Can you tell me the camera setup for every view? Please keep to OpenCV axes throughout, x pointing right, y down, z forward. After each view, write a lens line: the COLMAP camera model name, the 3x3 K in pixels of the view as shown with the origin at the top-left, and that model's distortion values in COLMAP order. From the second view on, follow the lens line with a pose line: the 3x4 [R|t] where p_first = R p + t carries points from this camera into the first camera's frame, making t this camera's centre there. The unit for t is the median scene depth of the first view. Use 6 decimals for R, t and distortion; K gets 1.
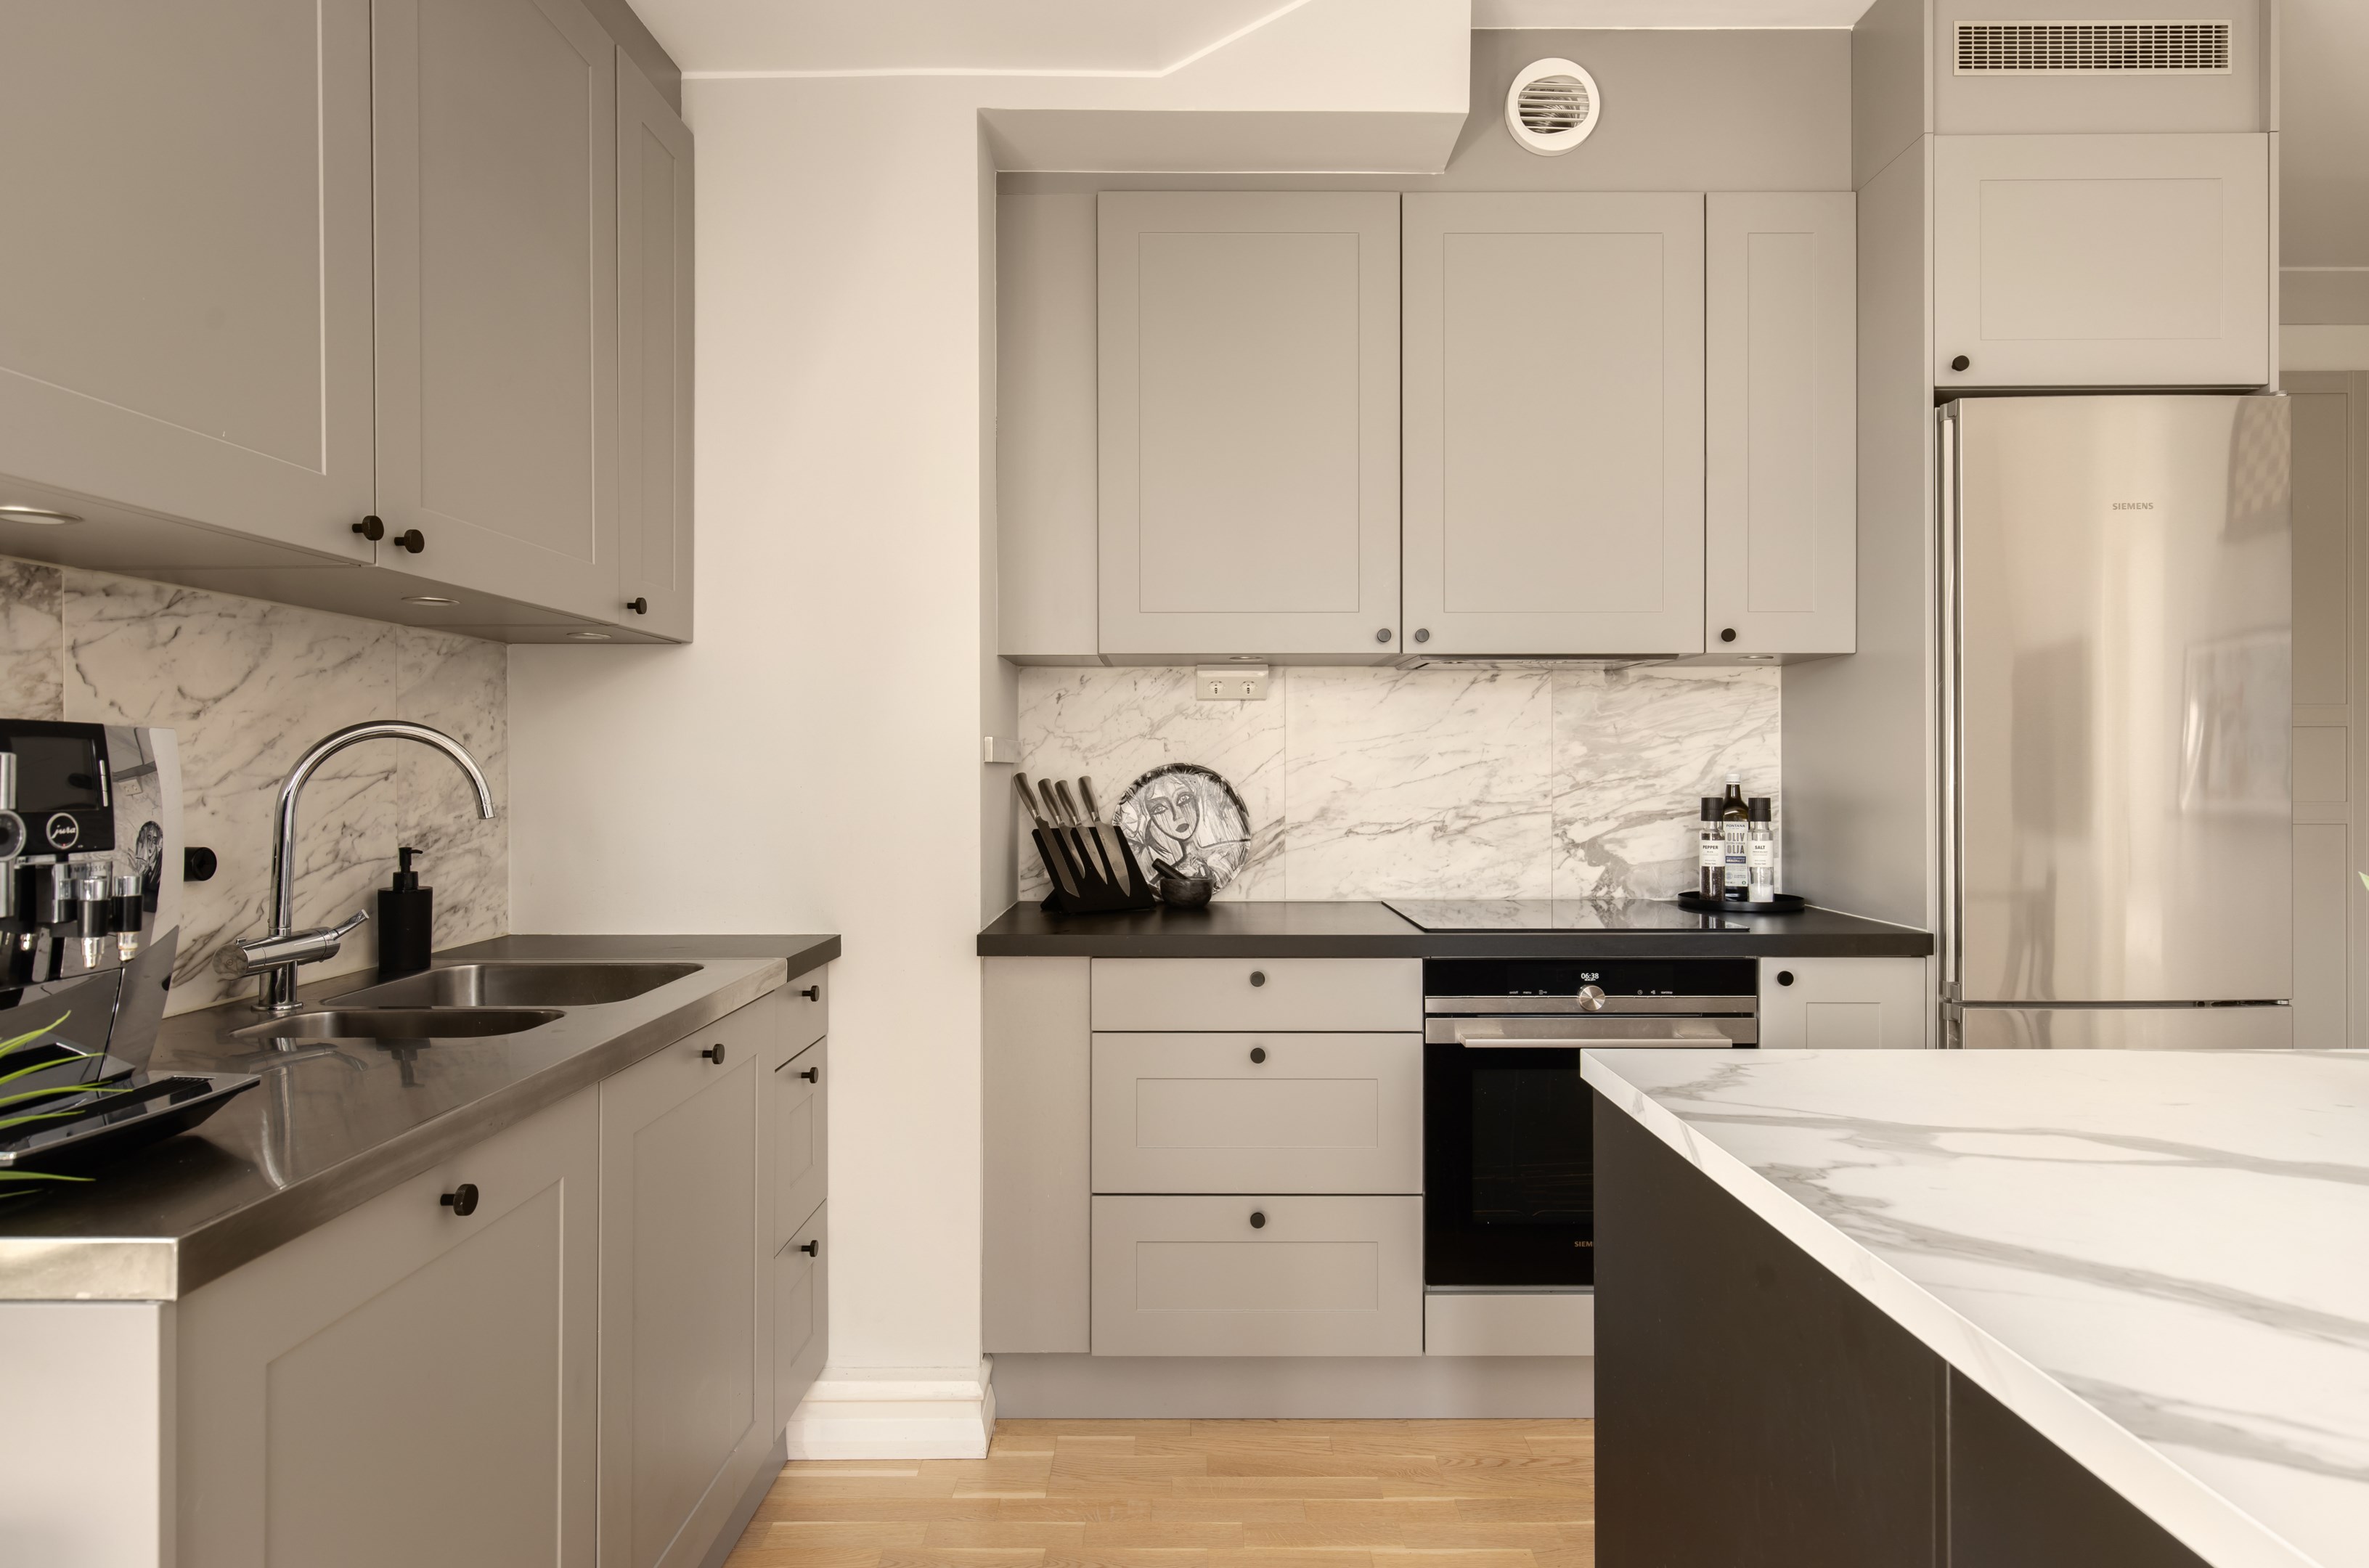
lens RADIAL K [[1352.2, 0, 1186.7], [0, 1352.2, 769.0], [0, 0, 1]] dist [0.005193, -0.001002]
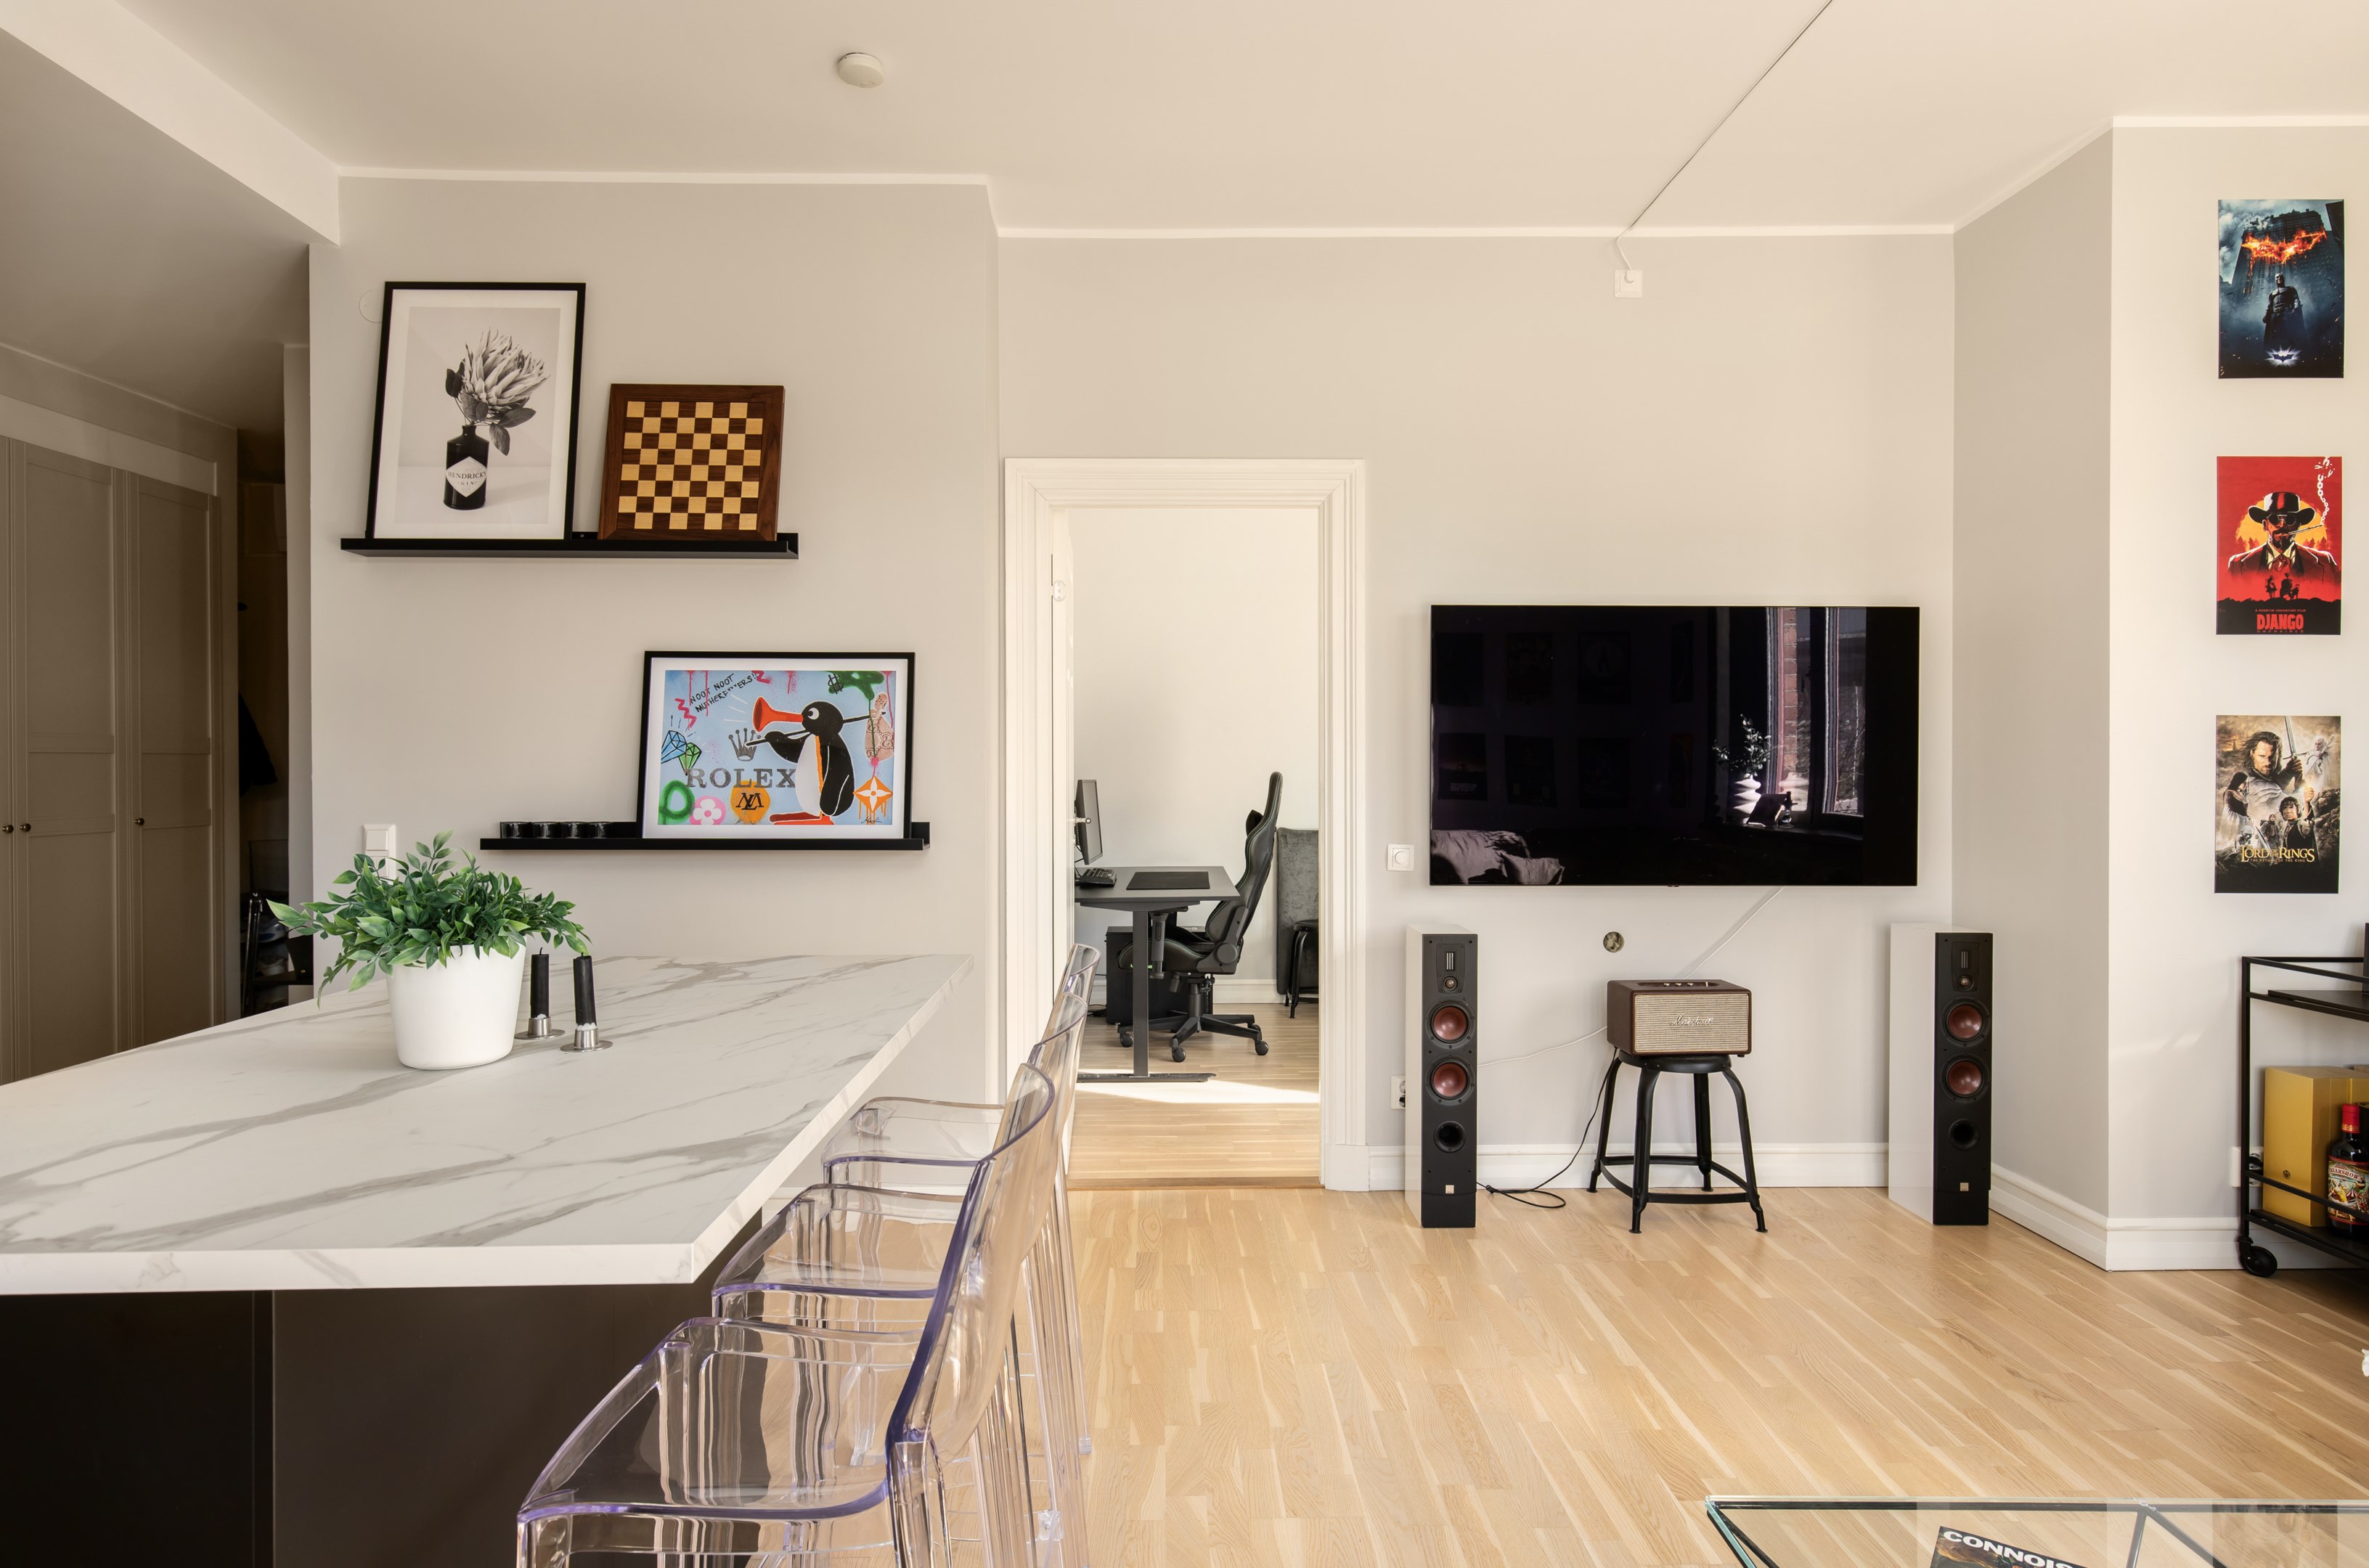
lens RADIAL K [[1352.2, 0, 1169.5], [0, 1352.2, 773.8], [0, 0, 1]] dist [0.005193, -0.001002]
pose [[-0.013168, -0.008880, 0.999874, -0.741365], [0.005616, 0.999944, 0.008954, -0.089017], [-0.999898, 0.005733, -0.013117, 0.089466]]
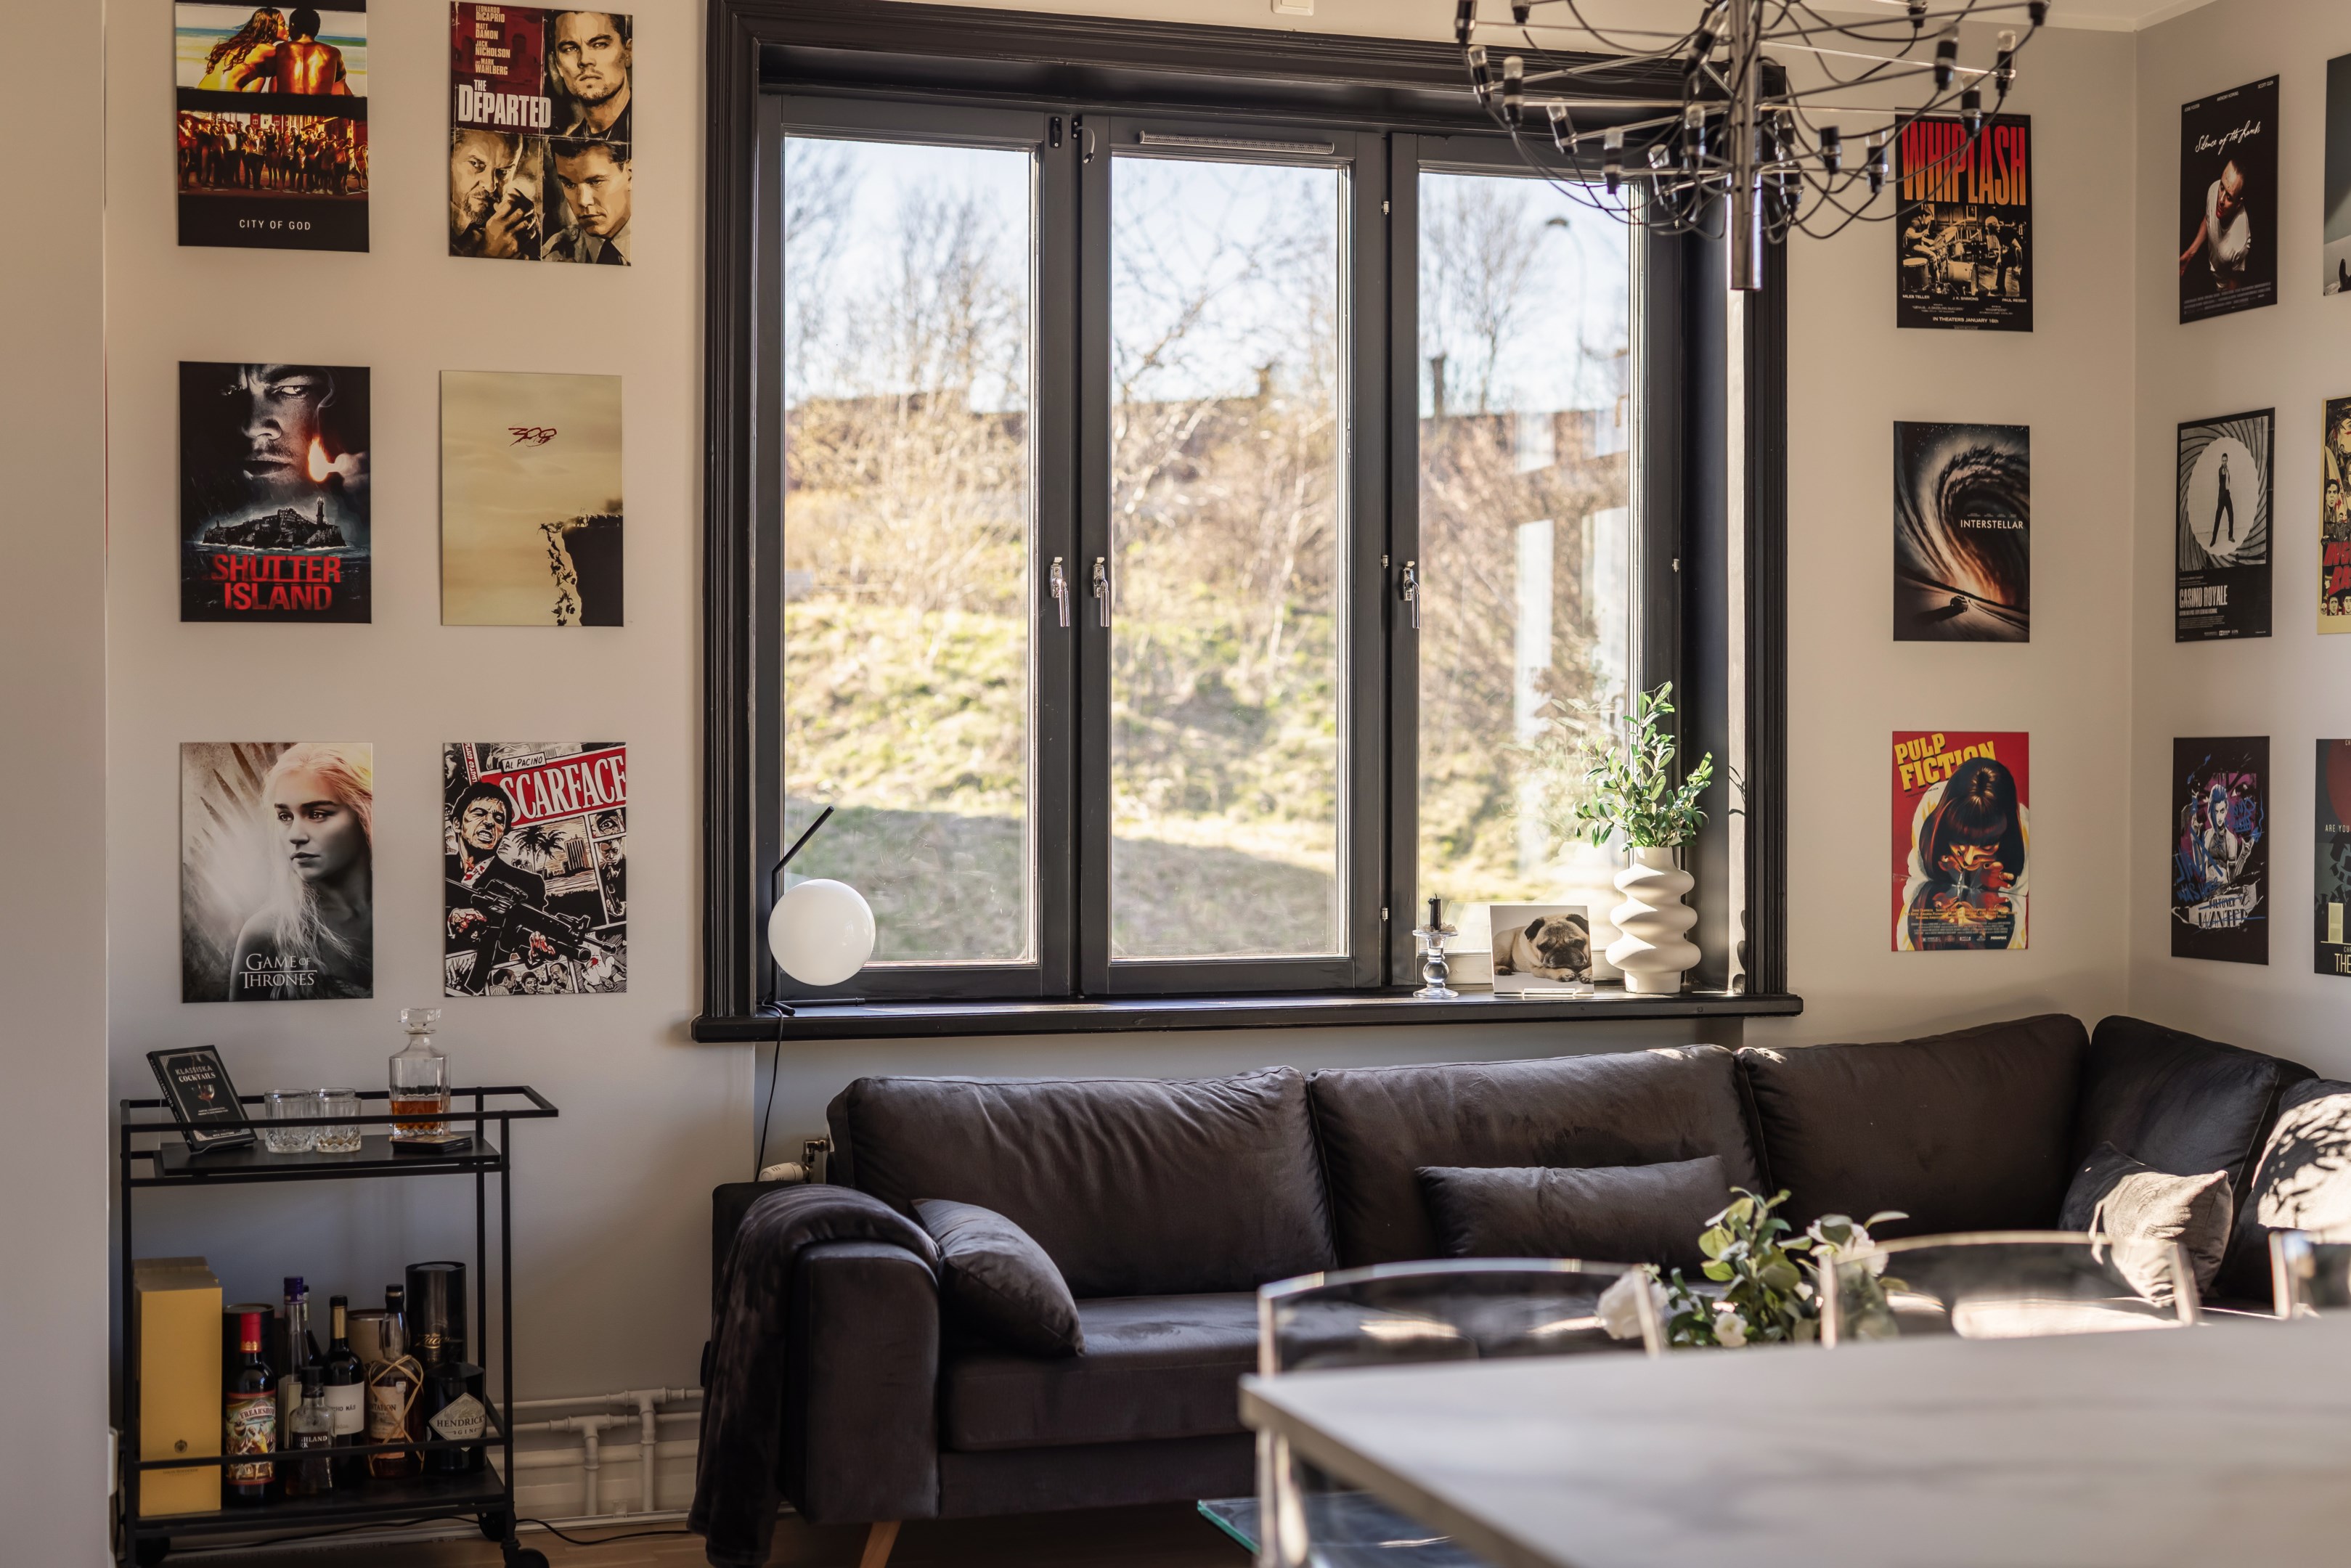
lens RADIAL K [[3493.6, 0, 1176.2], [0, 3493.6, 784.5], [0, 0, 1]] dist [-0.000400, 0.000000]
pose [[-0.942604, 0.000388, -0.333913, 3.412204], [-0.004809, 0.999880, 0.014736, -0.224653], [0.333878, 0.015496, -0.942489, 3.503625]]
